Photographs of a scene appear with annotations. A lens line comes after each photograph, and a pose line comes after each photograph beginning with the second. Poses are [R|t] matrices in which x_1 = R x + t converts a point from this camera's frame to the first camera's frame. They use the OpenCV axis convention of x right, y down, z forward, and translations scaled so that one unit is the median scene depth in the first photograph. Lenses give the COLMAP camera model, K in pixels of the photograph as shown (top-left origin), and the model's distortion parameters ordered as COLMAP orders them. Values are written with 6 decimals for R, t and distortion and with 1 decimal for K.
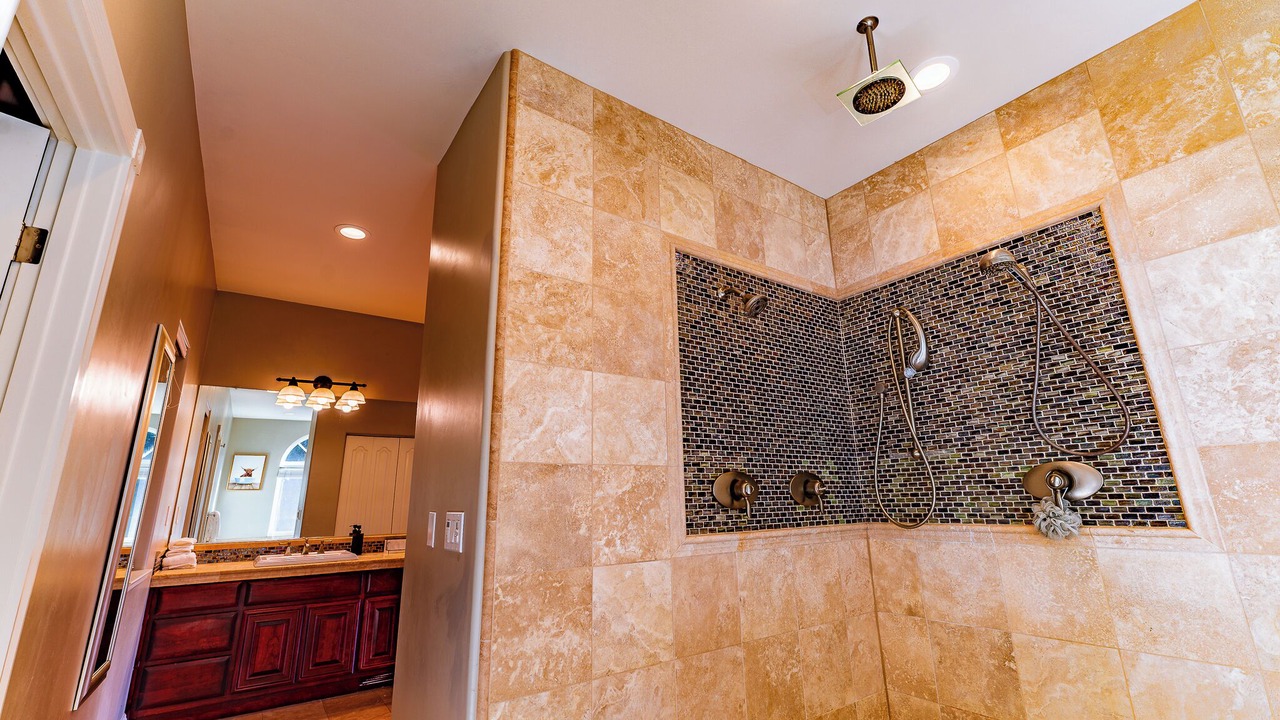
lens RADIAL K [[519.6, 0, 633.0], [0, 519.6, 362.1], [0, 0, 1]] dist [0.000651, 0.000132]
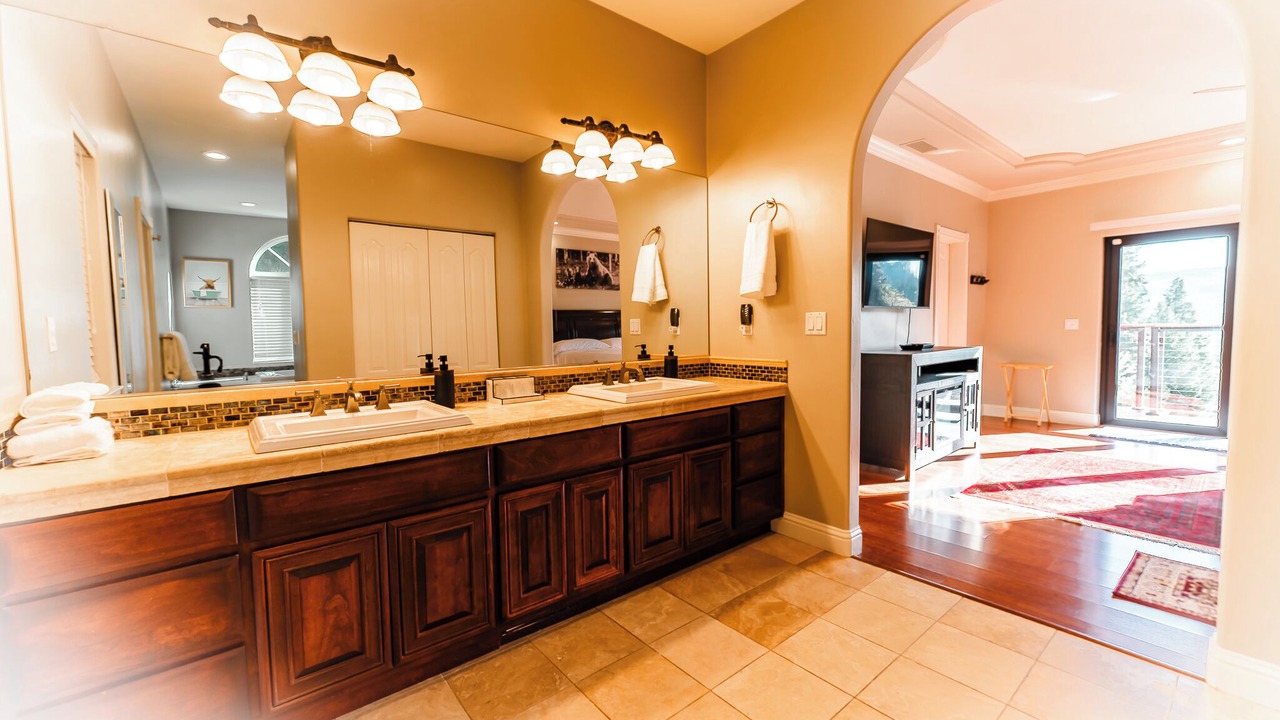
lens RADIAL K [[519.6, 0, 647.3], [0, 519.6, 356.5], [0, 0, 1]] dist [0.000651, 0.000132]
pose [[0.997864, 0.001005, 0.065316, -0.407912], [-0.021509, 0.949181, 0.313996, 0.167970], [-0.061681, -0.314731, 0.947175, 0.563682]]
